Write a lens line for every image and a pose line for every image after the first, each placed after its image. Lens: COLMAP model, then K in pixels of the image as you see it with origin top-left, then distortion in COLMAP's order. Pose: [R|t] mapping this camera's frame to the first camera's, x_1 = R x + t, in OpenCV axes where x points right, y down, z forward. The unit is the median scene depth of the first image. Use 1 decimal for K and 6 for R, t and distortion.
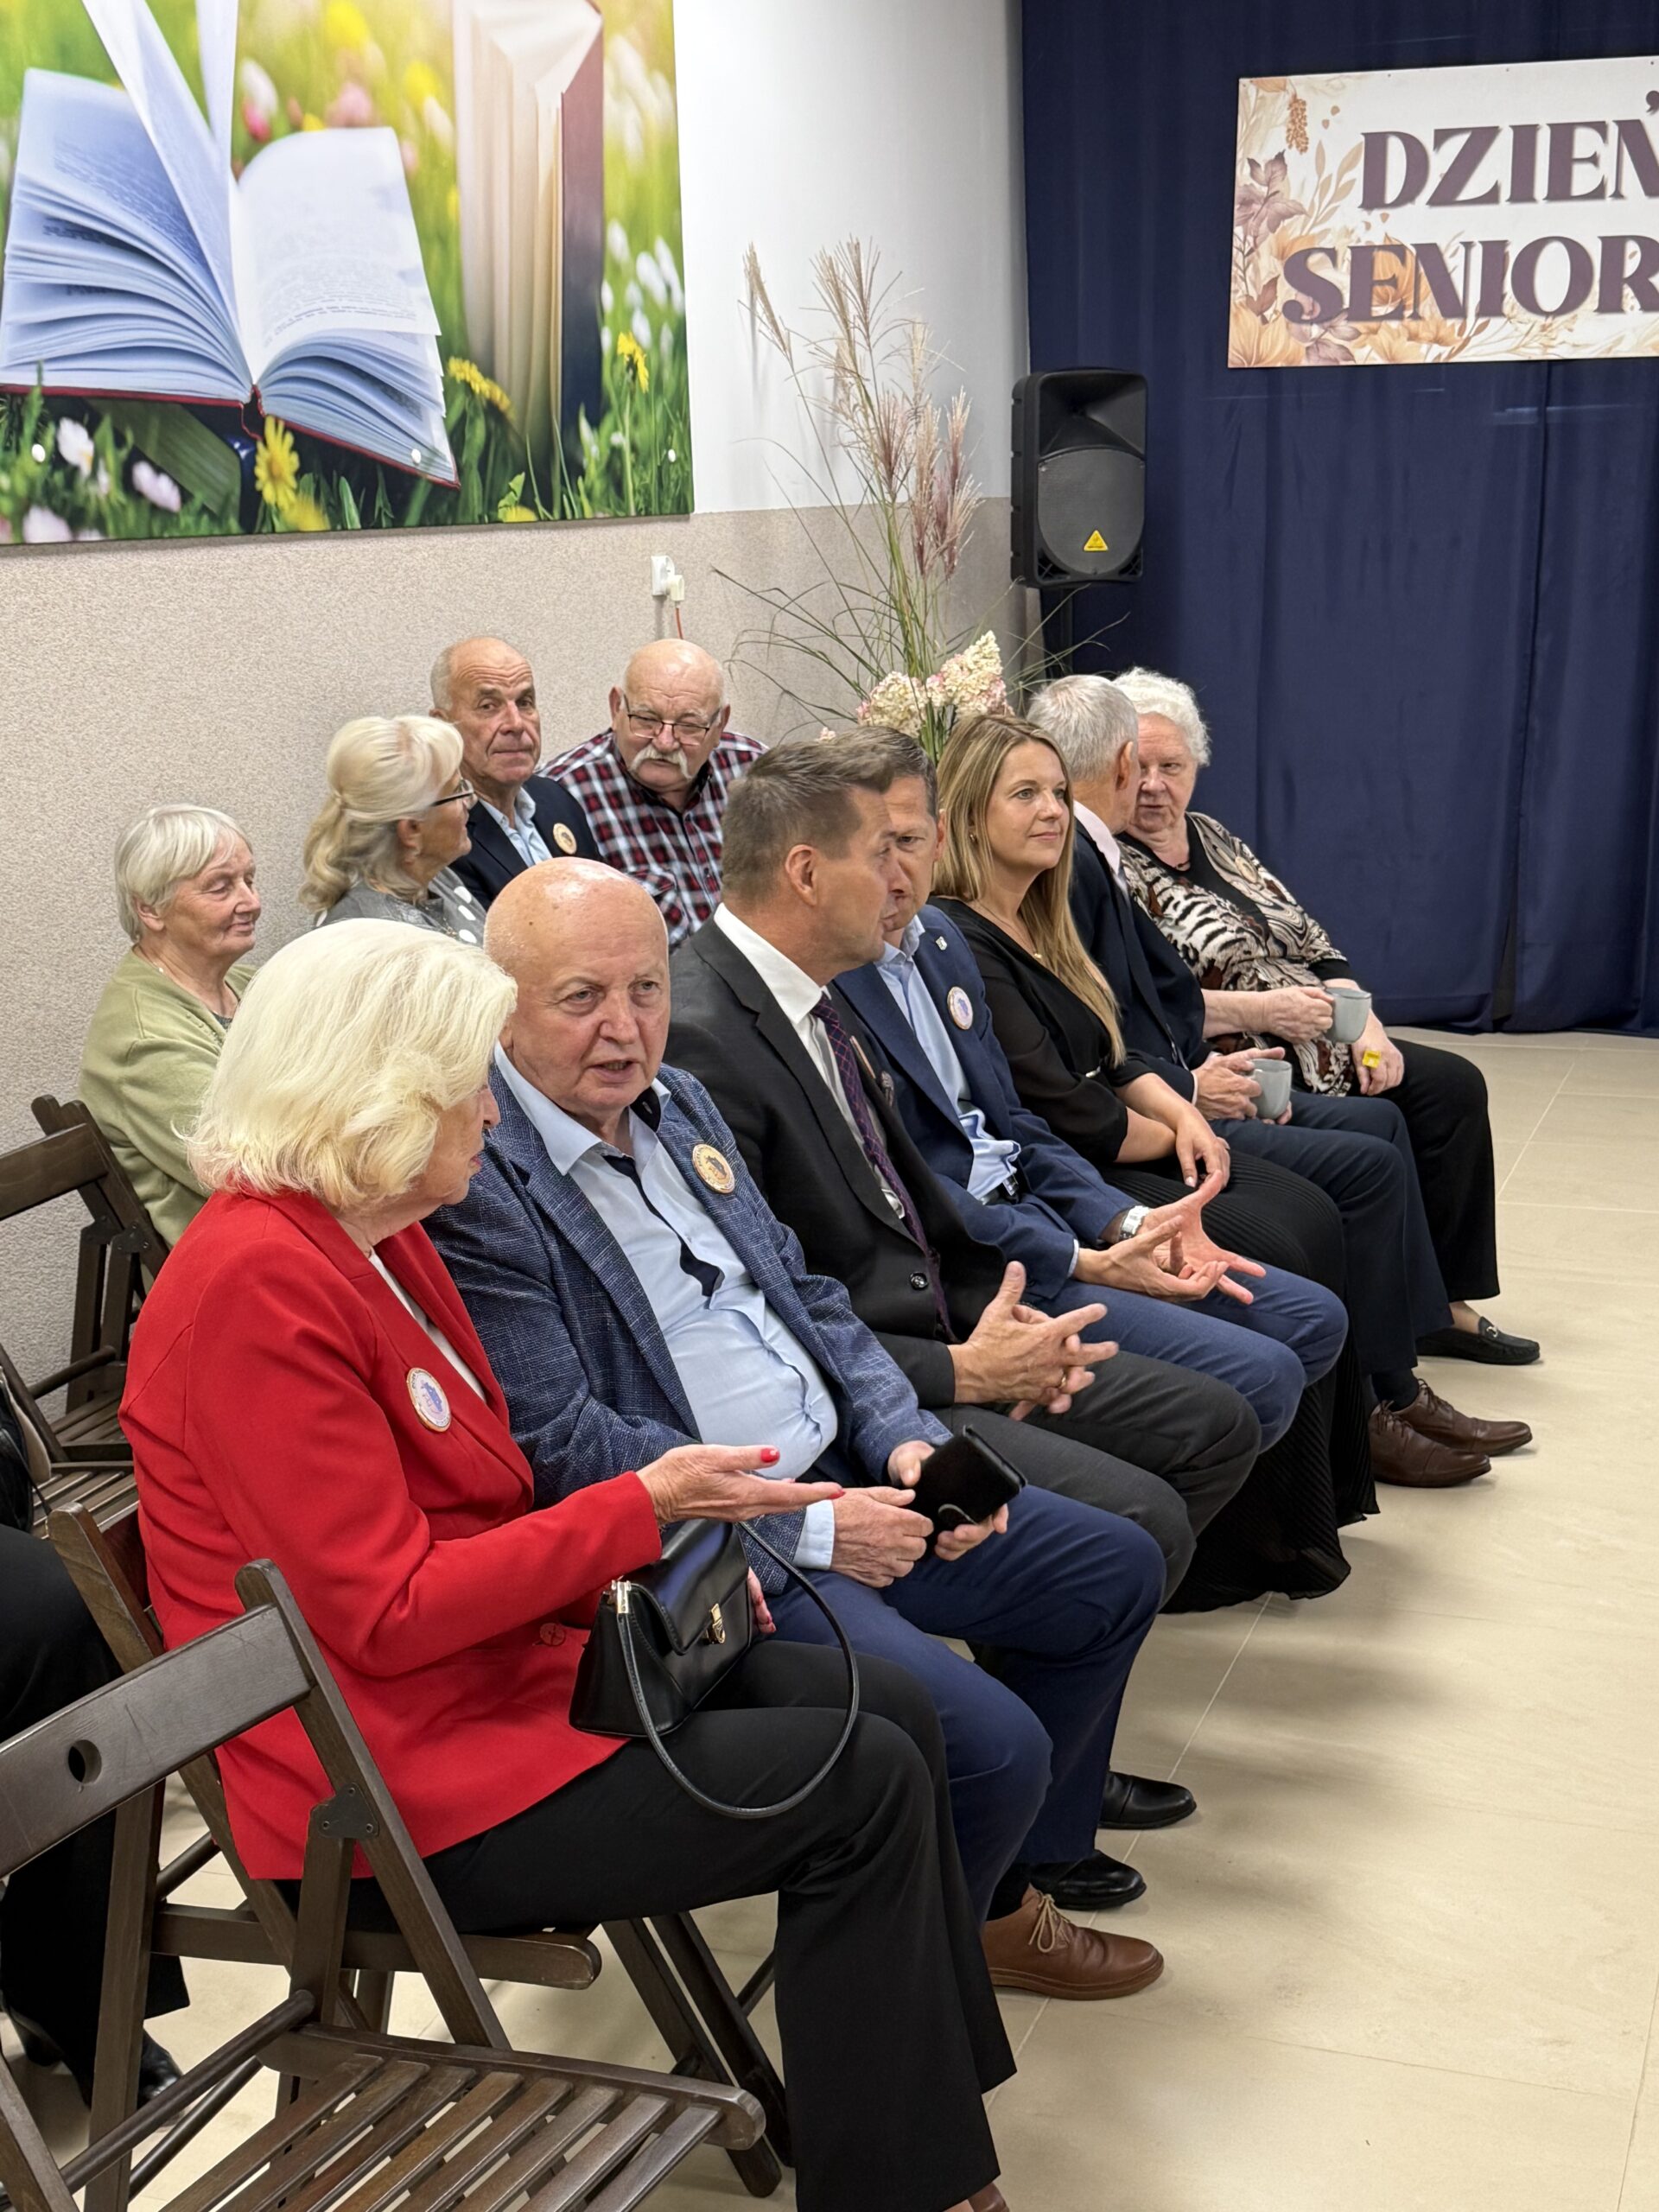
lens RADIAL K [[2954.6, 0, 858.0], [0, 2954.6, 1083.7], [0, 0, 1]] dist [0.136841, 0.000000]
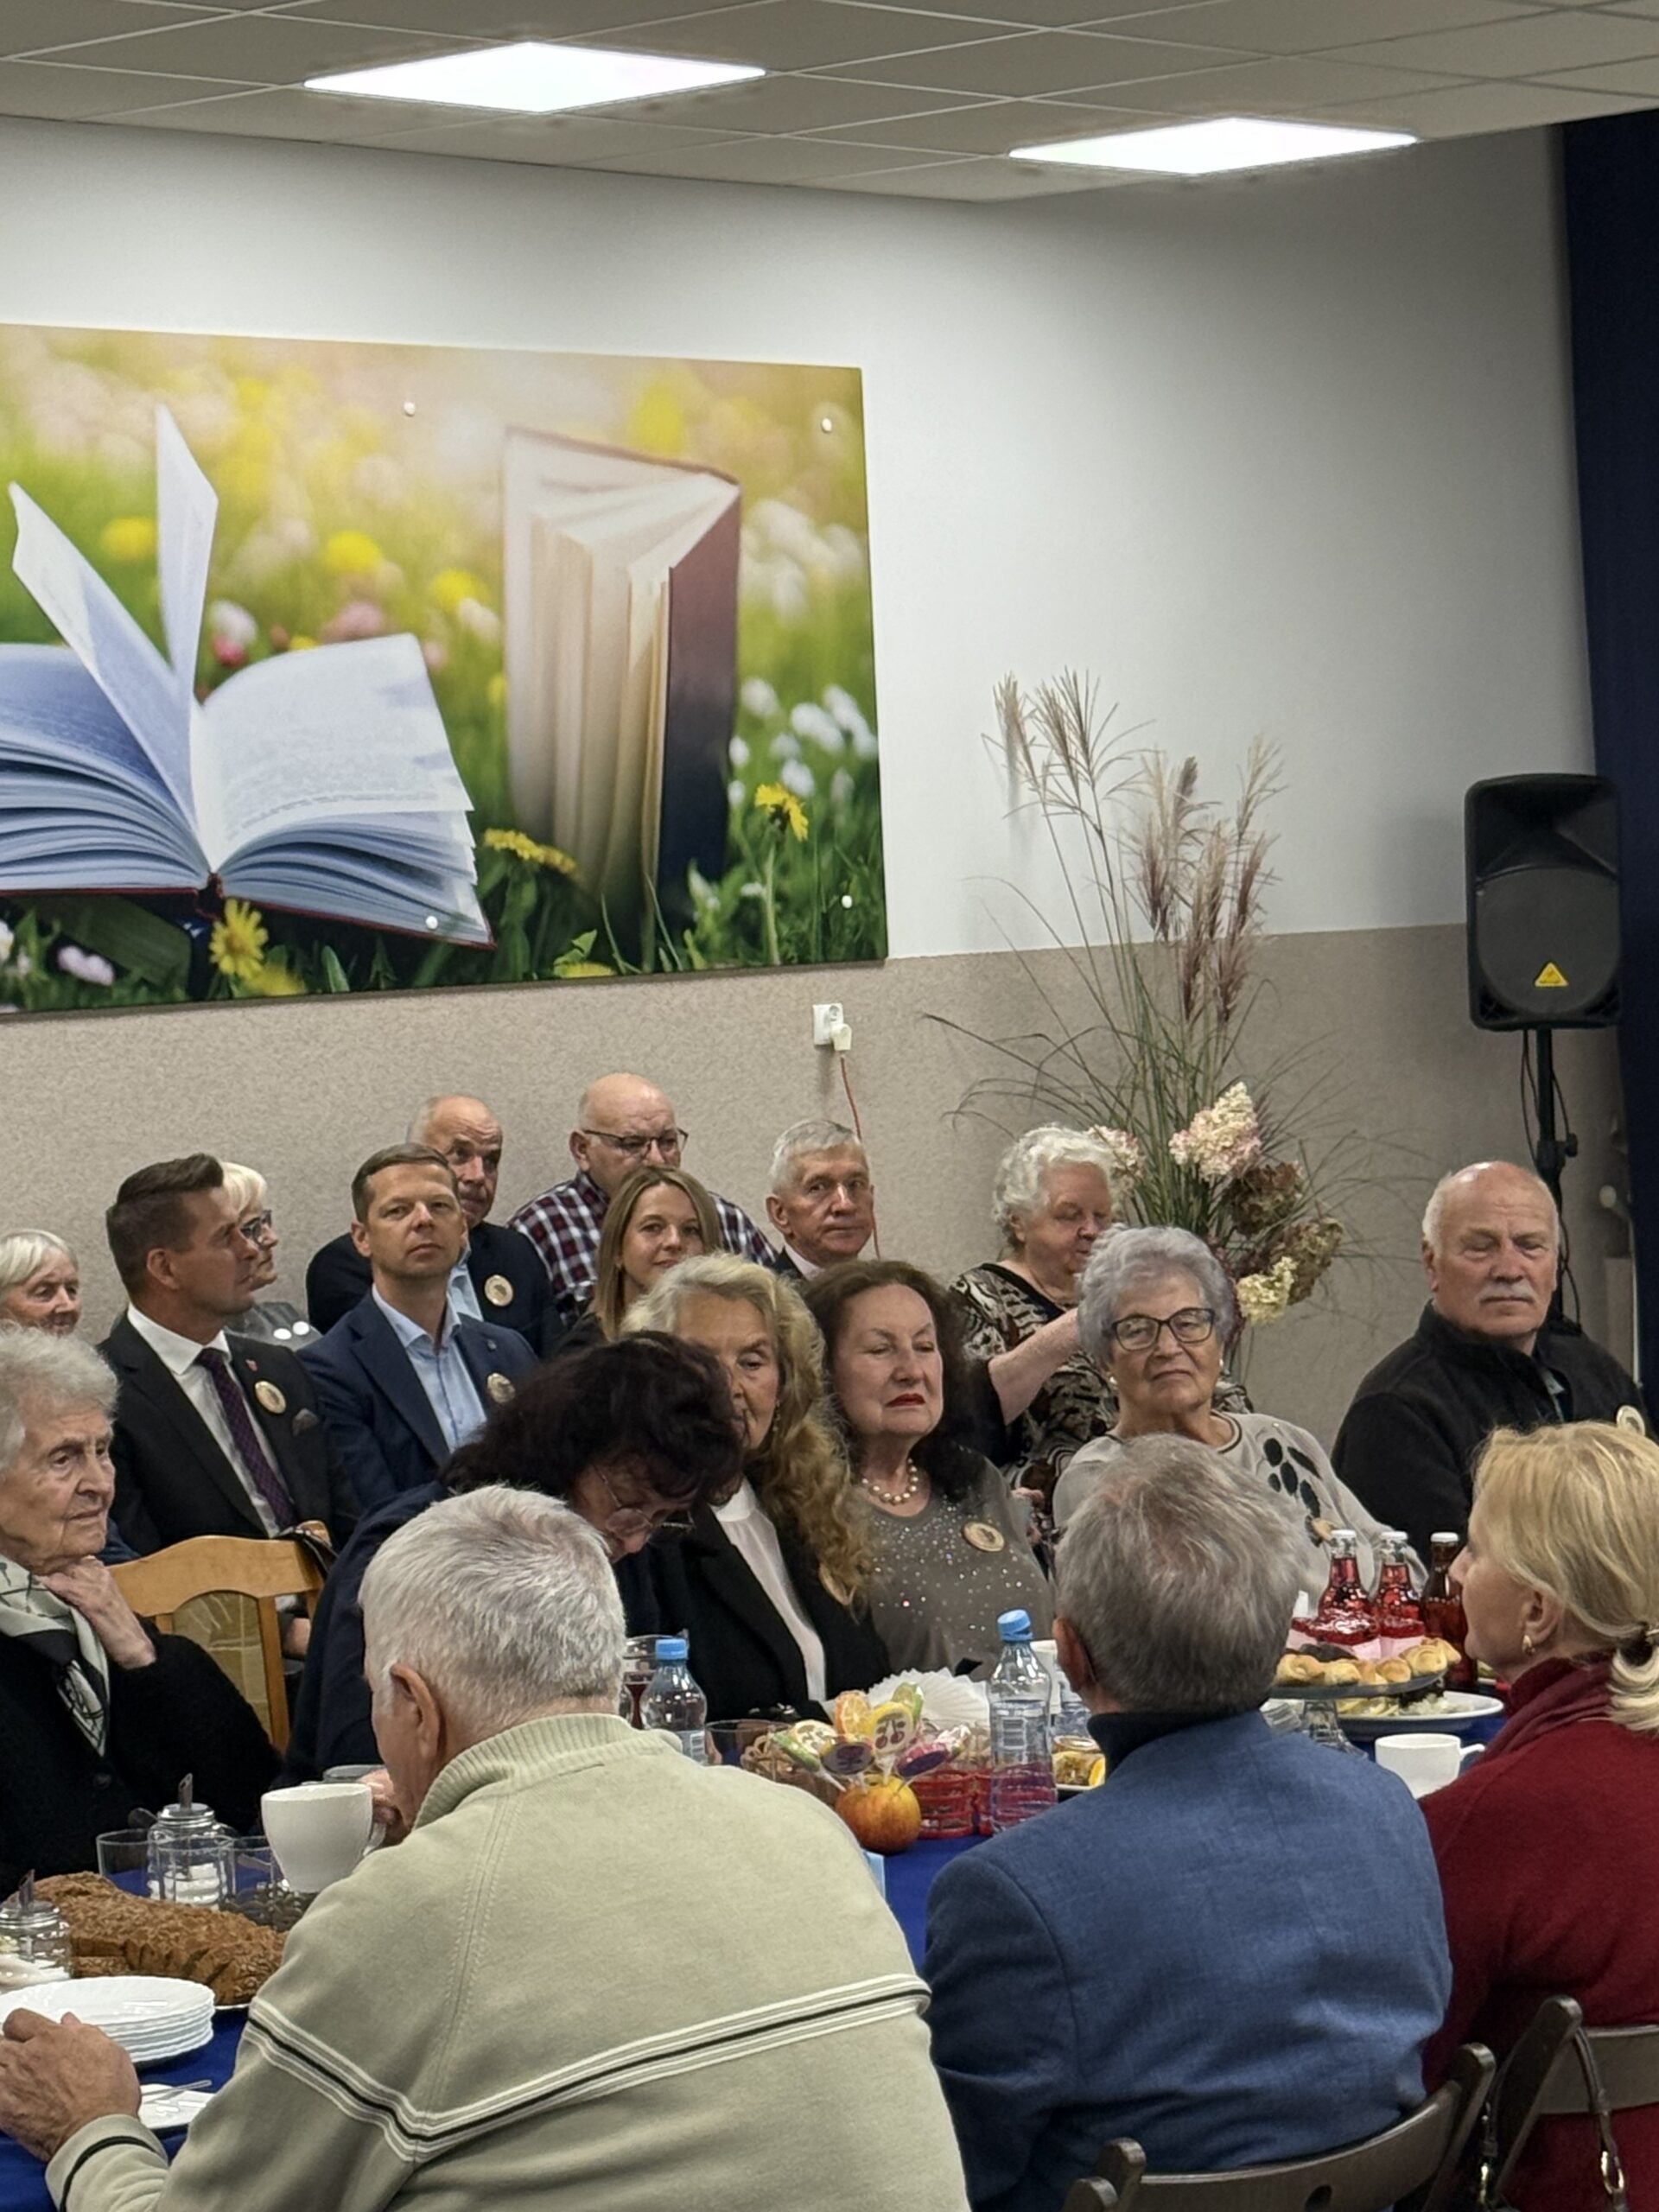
lens RADIAL K [[5614.5, 0, 903.1], [0, 5614.5, 1120.6], [0, 0, 1]] dist [0.176268, 0.000000]
pose [[0.924363, 0.003988, -0.381493, 0.665517], [-0.058123, 0.989745, -0.130484, 0.095599], [0.377061, 0.142788, 0.915116, -0.655015]]
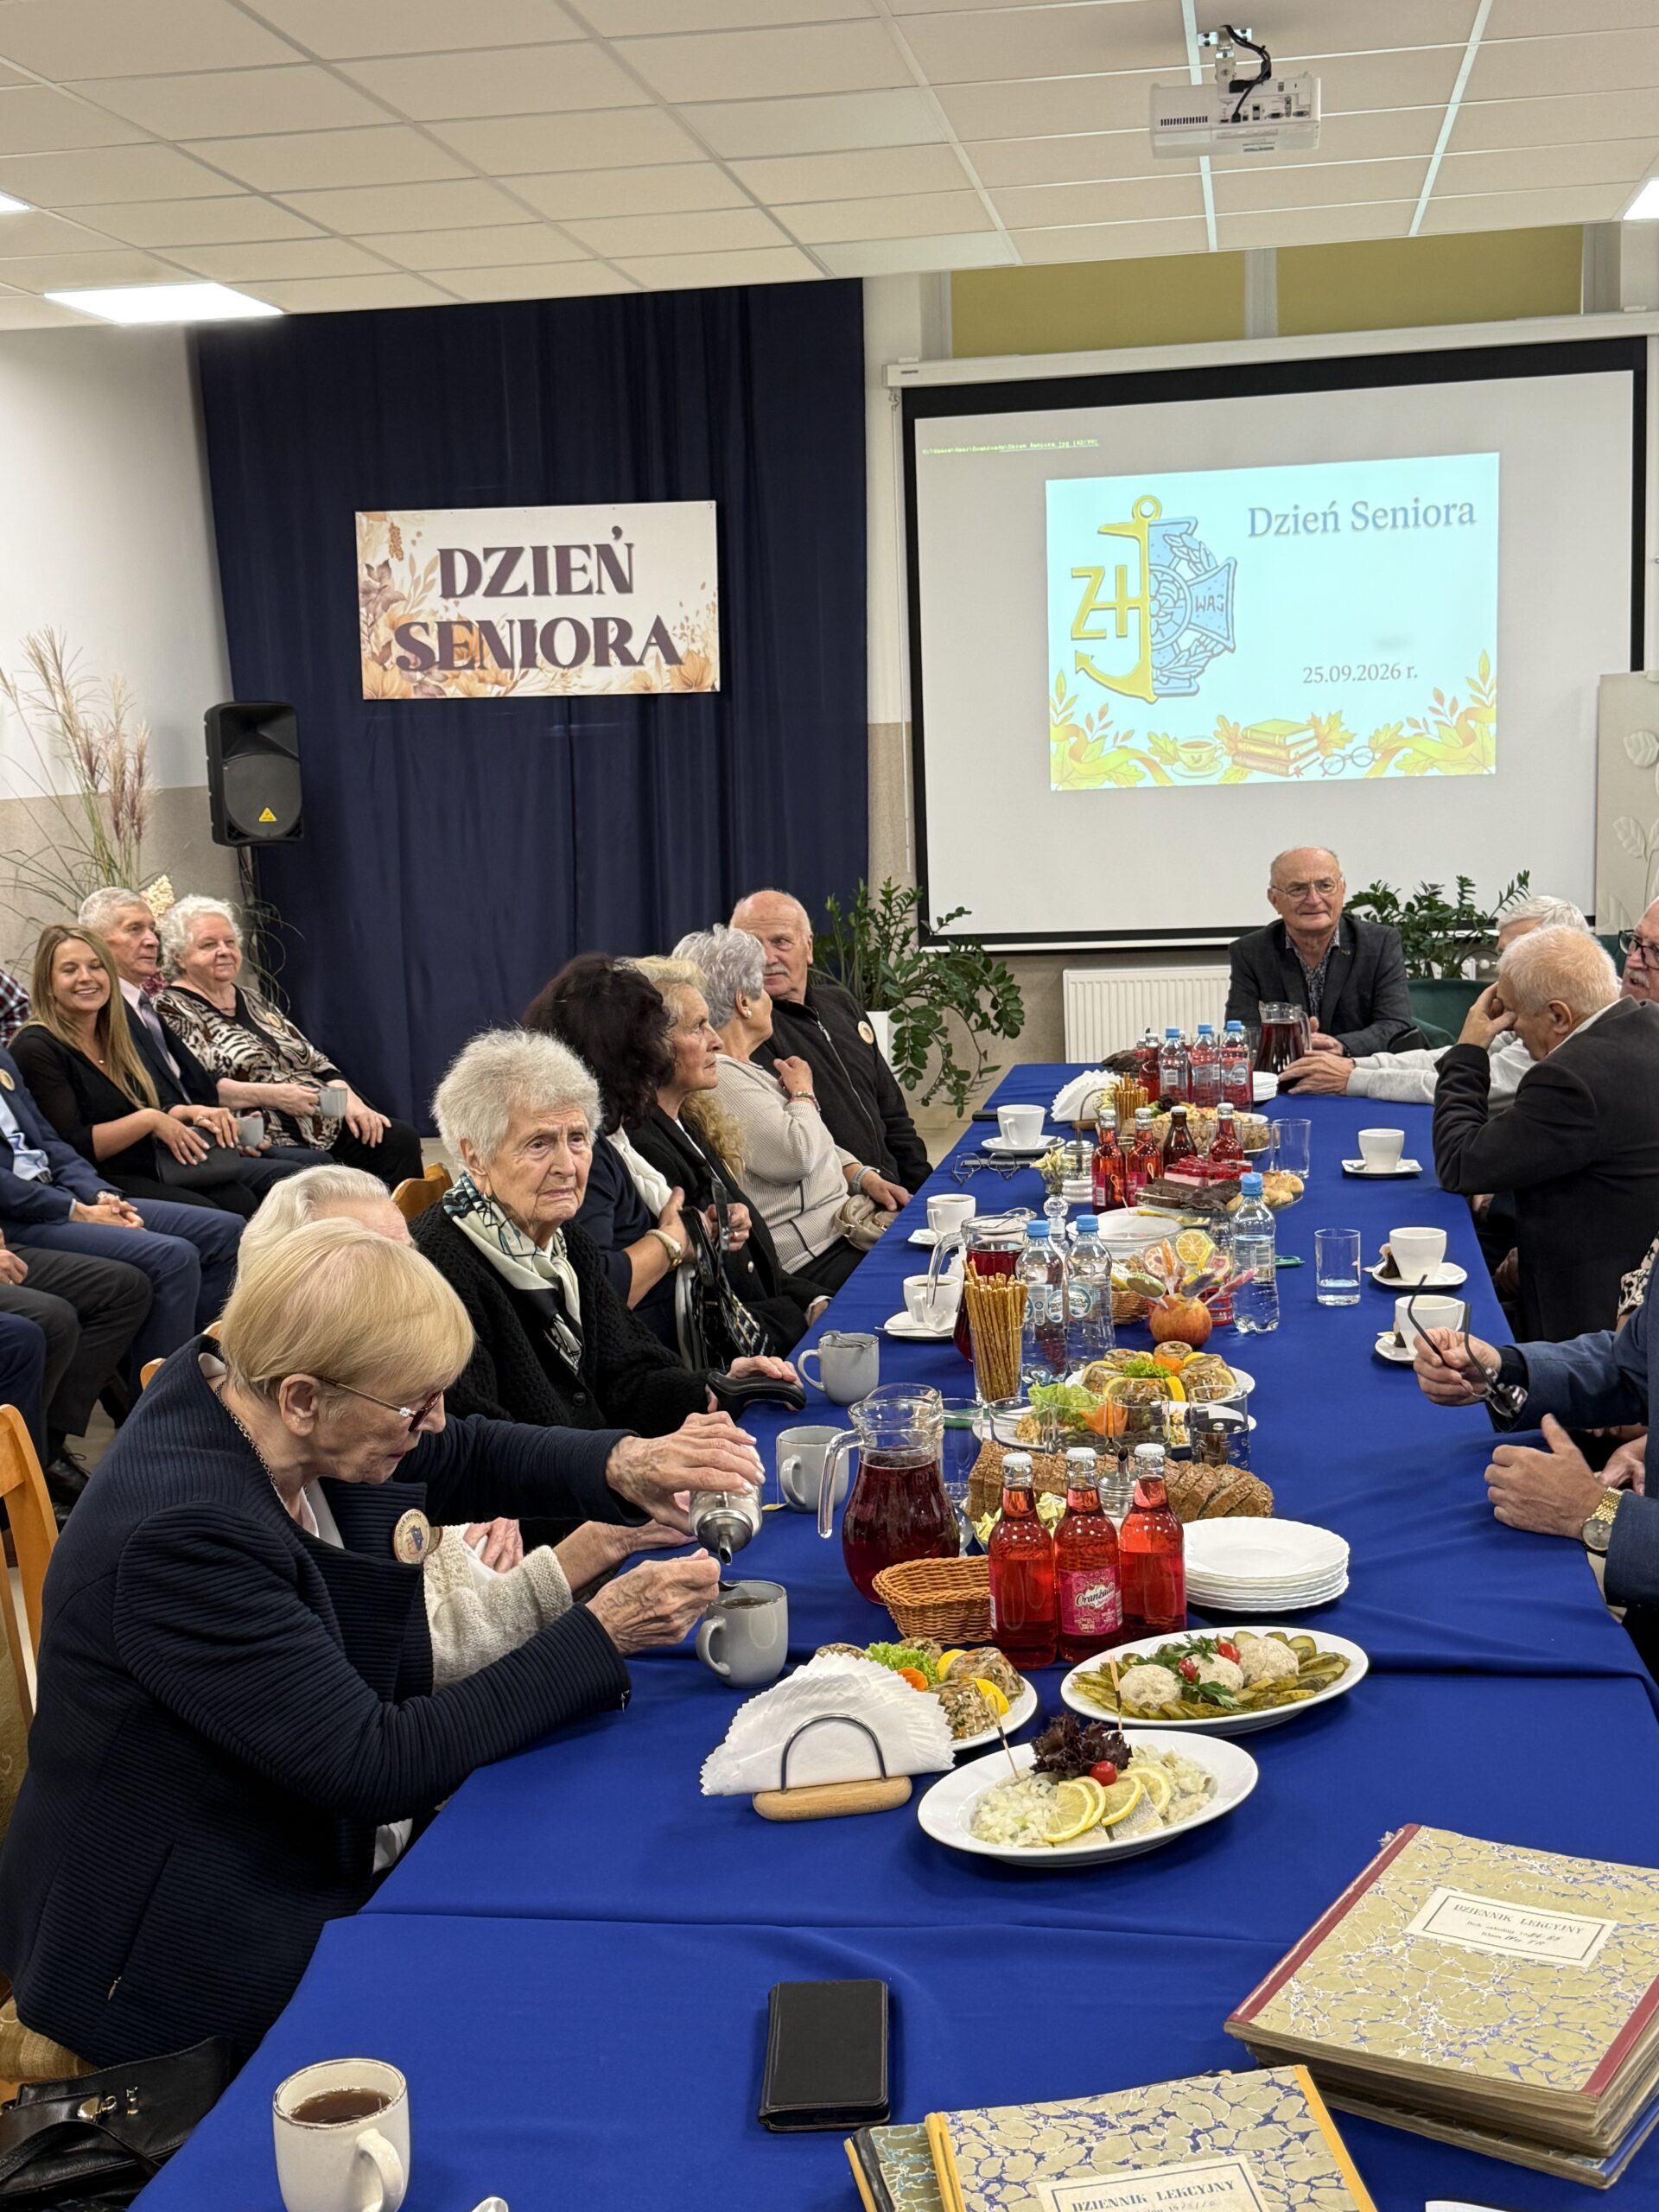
lens RADIAL K [[2481.7, 0, 828.5], [0, 2481.7, 1112.8], [0, 0, 1]] dist [0.102553, 0.000000]
pose [[0.980516, -0.046300, 0.190907, 0.142024], [0.057151, 0.997025, -0.051724, 0.060209], [-0.187945, 0.061627, 0.980244, -0.347901]]
